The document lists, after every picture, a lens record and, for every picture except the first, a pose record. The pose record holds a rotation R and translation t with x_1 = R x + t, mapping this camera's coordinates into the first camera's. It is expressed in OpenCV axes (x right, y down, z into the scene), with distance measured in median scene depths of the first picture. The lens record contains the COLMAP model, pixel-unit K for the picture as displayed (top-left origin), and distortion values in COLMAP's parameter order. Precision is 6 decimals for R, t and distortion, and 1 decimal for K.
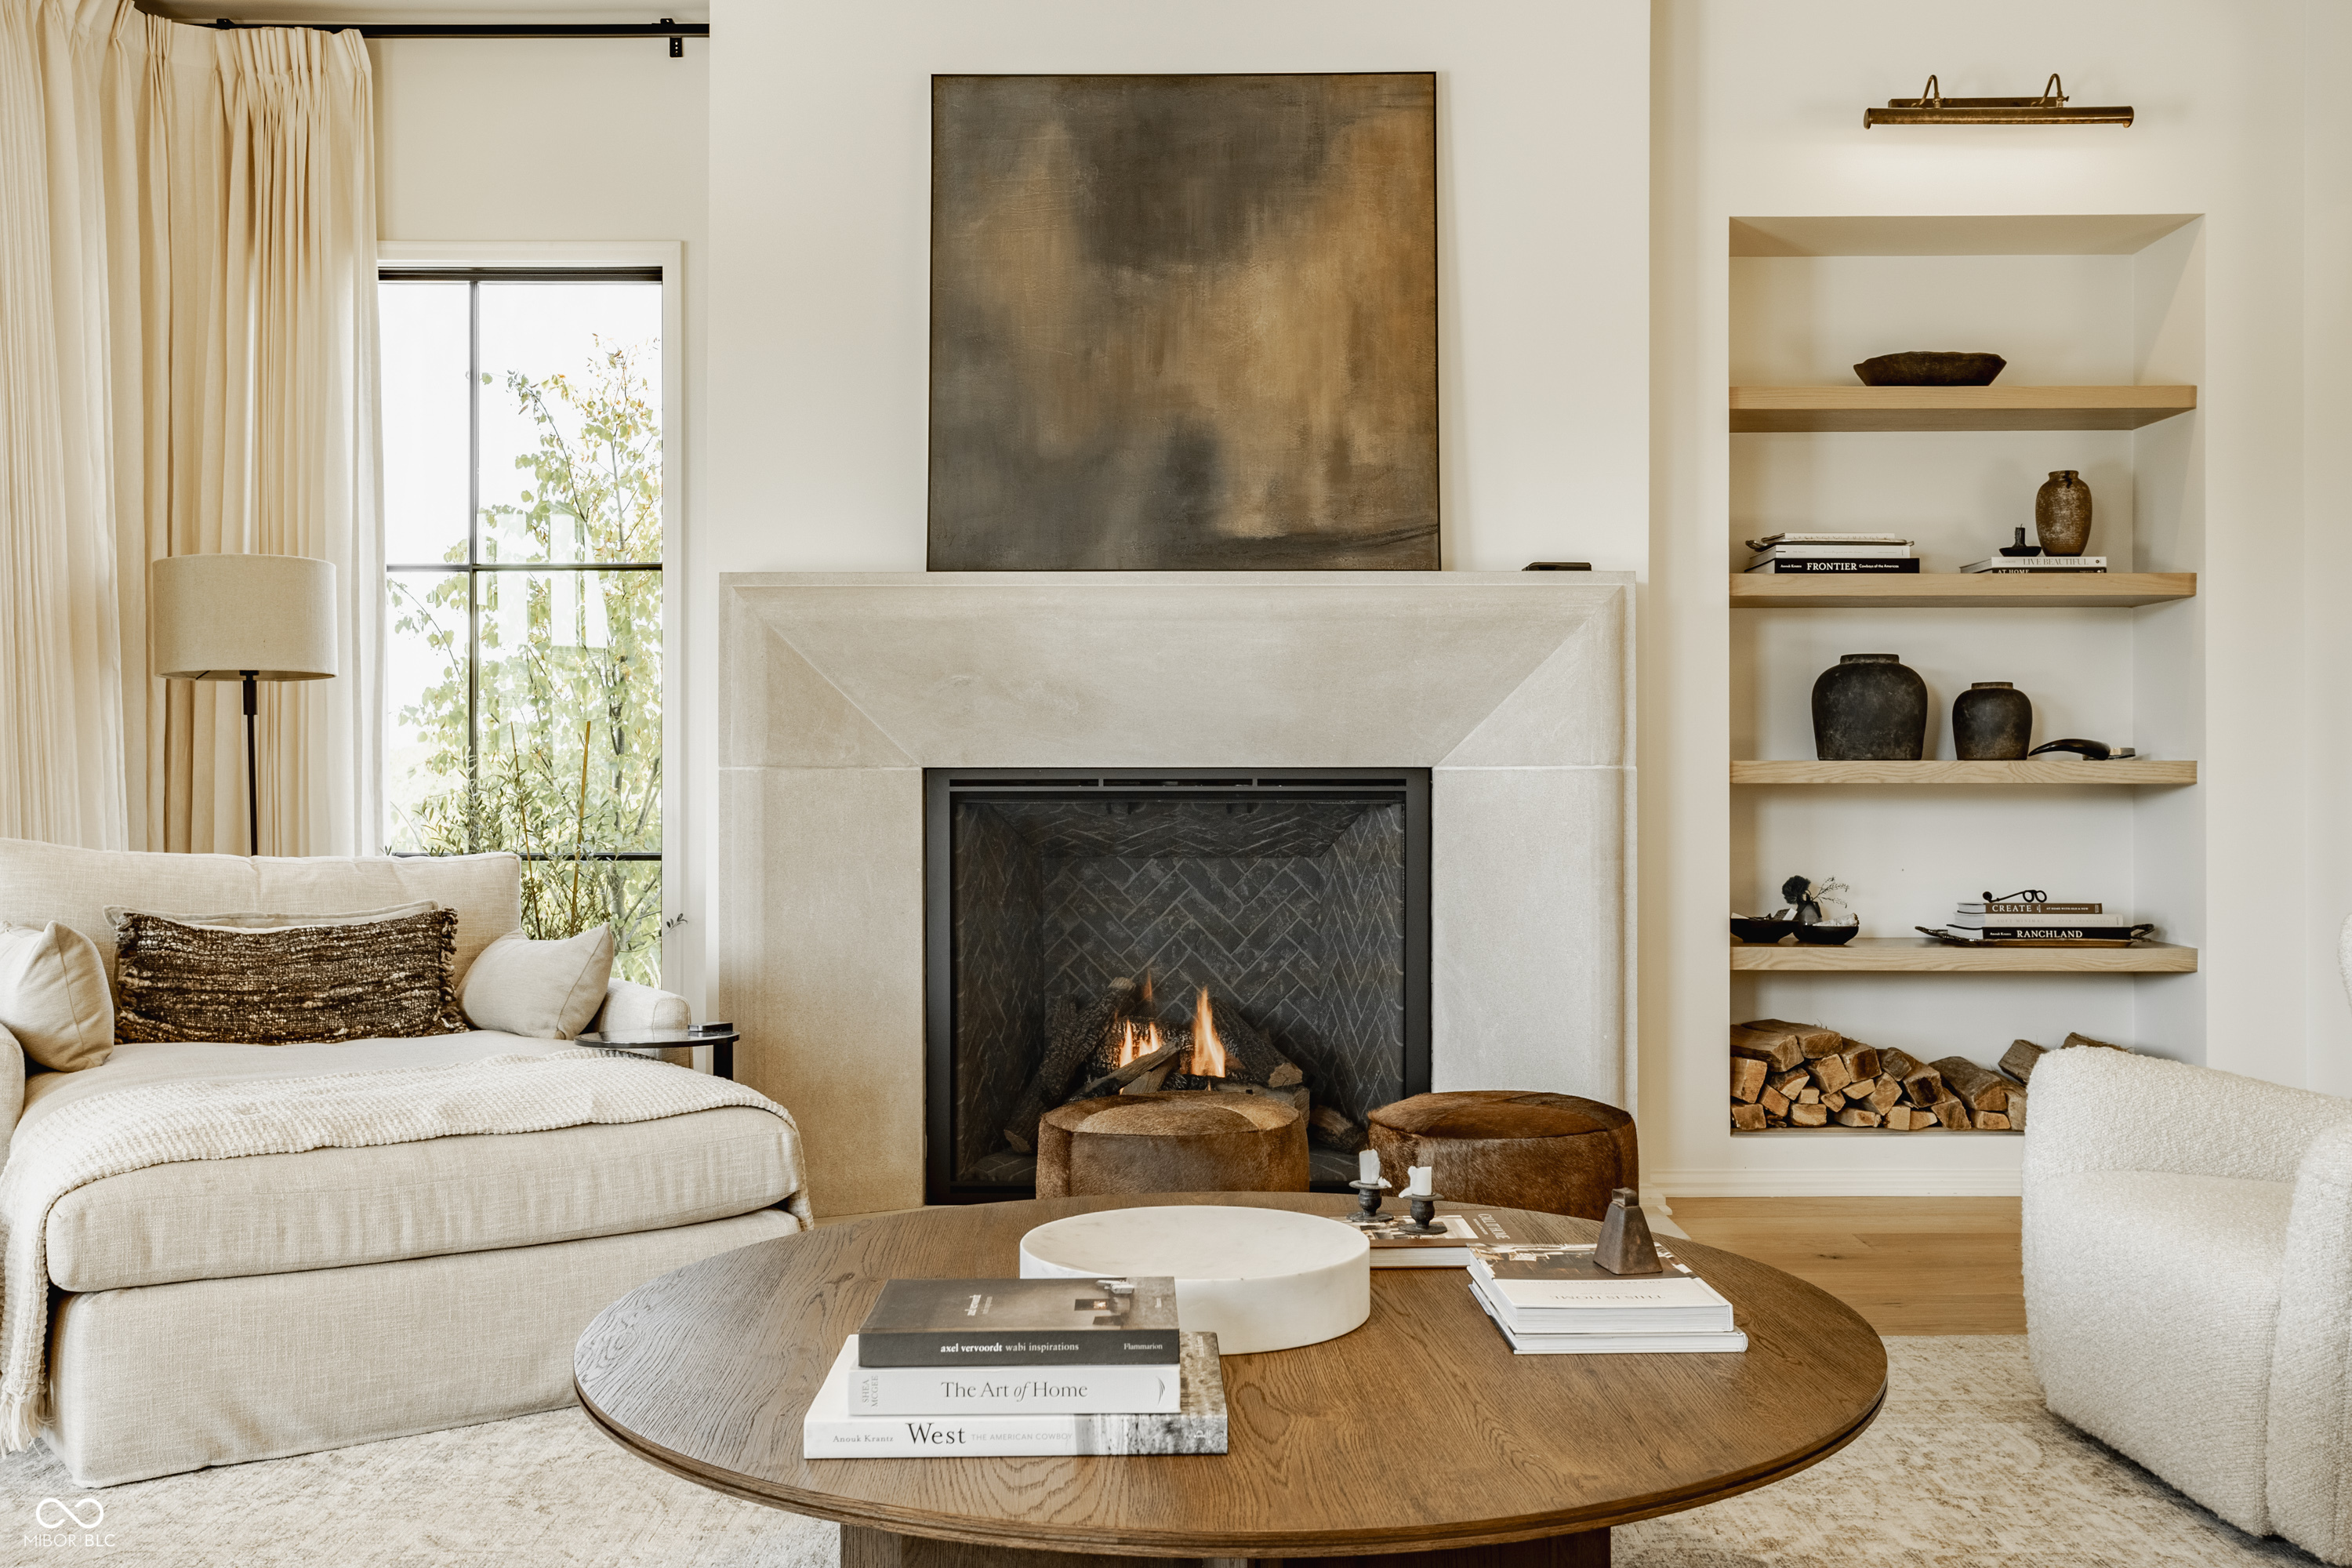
lens RADIAL K [[2149.3, 0, 1171.5], [0, 2149.3, 796.4], [0, 0, 1]] dist [0.002654, 0.000000]
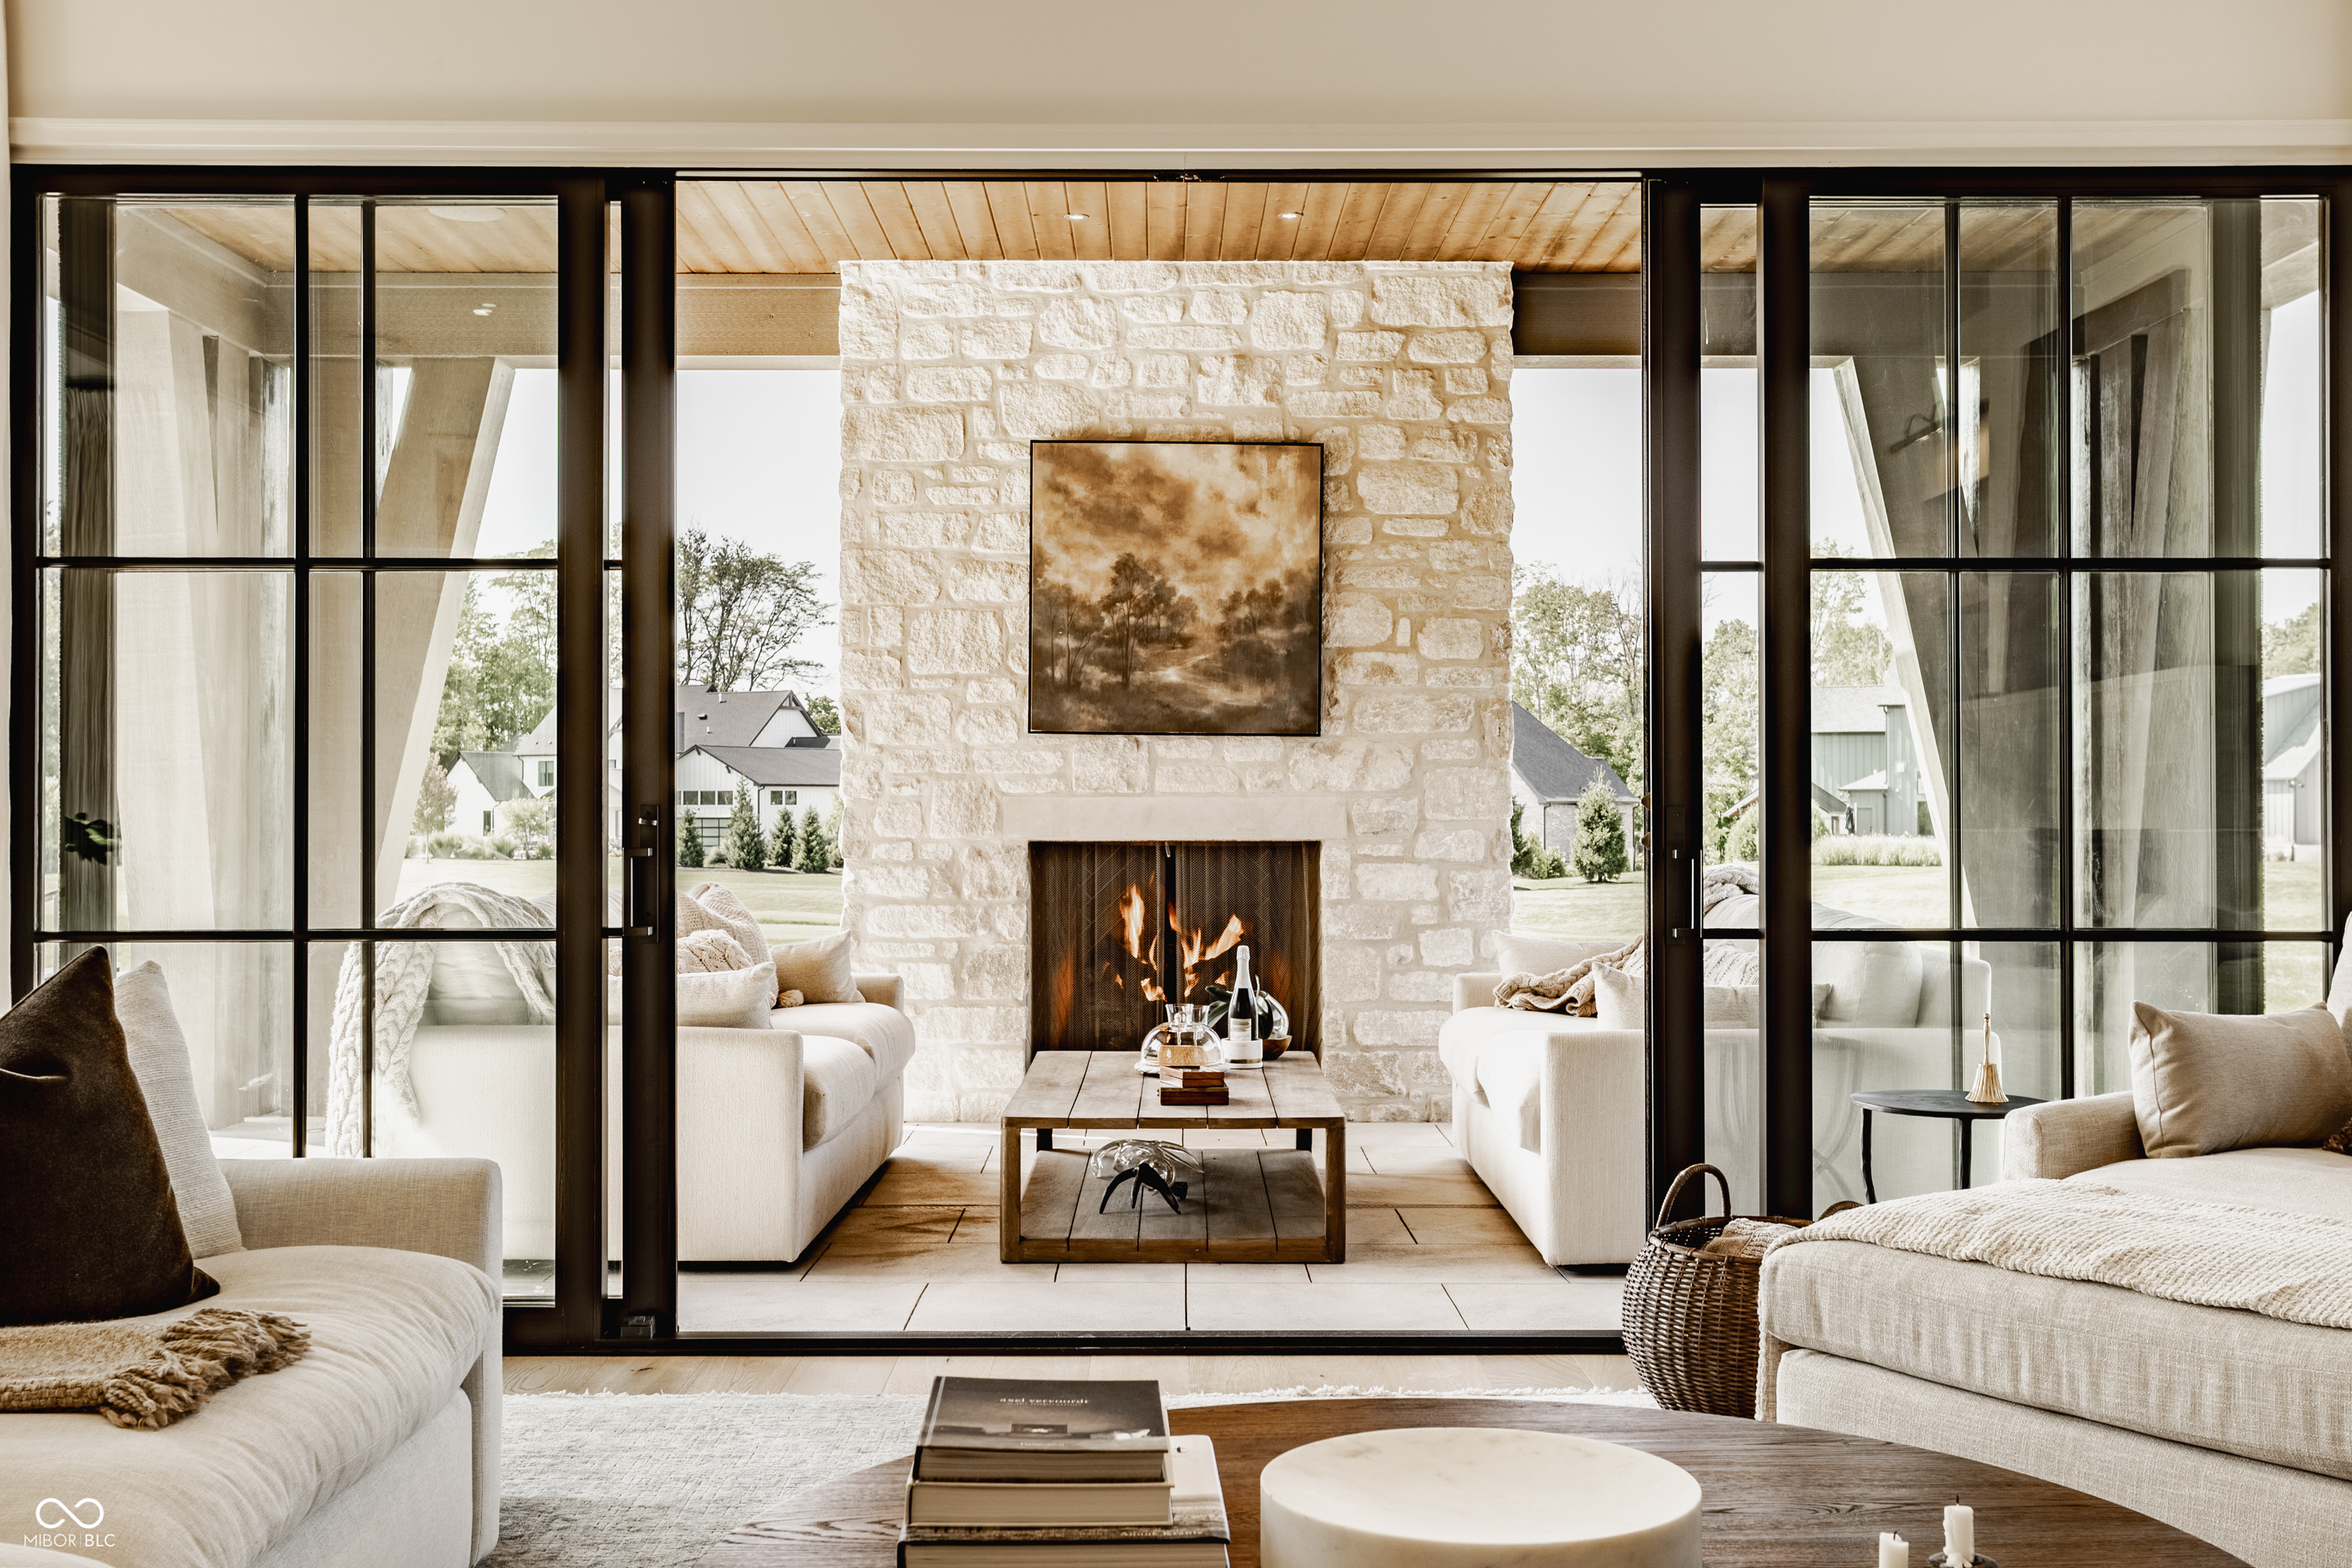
lens RADIAL K [[2458.4, 0, 1080.2], [0, 2458.4, 807.4], [0, 0, 1]] dist [-0.006890, 0.000000]
pose [[-0.031657, 0.000816, -0.999498, 0.442540], [0.001994, 0.999998, 0.000754, -0.022780], [0.999497, -0.001969, -0.031659, 0.419488]]
